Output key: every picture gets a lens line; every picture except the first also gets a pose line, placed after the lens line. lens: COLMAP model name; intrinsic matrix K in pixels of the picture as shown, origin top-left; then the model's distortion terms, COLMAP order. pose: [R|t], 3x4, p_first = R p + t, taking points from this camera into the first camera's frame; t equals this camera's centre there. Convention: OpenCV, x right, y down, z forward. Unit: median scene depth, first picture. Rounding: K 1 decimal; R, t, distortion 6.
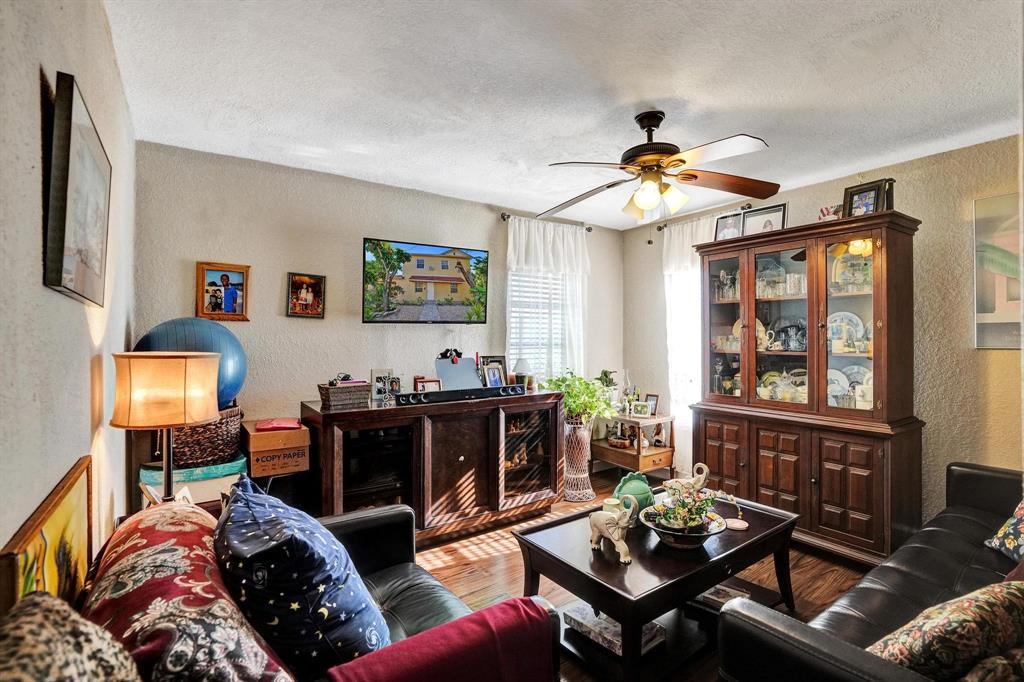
lens RADIAL K [[469.4, 0, 514.1], [0, 469.4, 332.4], [0, 0, 1]] dist [-0.003402, 0.000418]
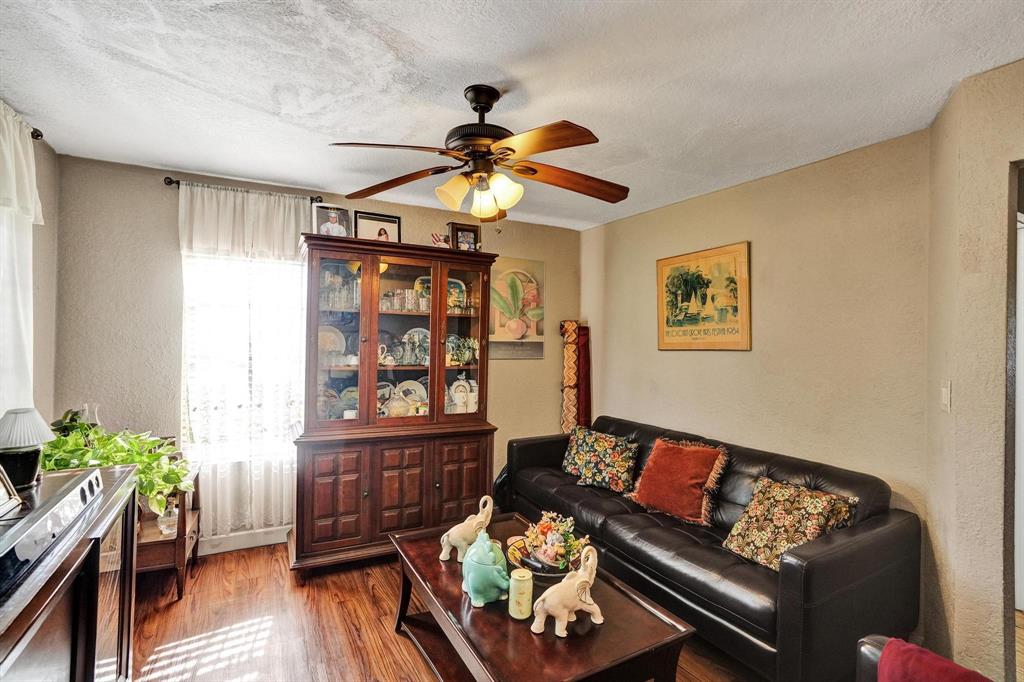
lens RADIAL K [[512.6, 0, 513.8], [0, 512.6, 349.4], [0, 0, 1]] dist [-0.004212, -0.000093]
pose [[0.134331, 0.005991, 0.990918, -0.471697], [-0.024421, 0.999698, -0.002734, 0.001514], [-0.990636, -0.023832, 0.134437, 0.624930]]
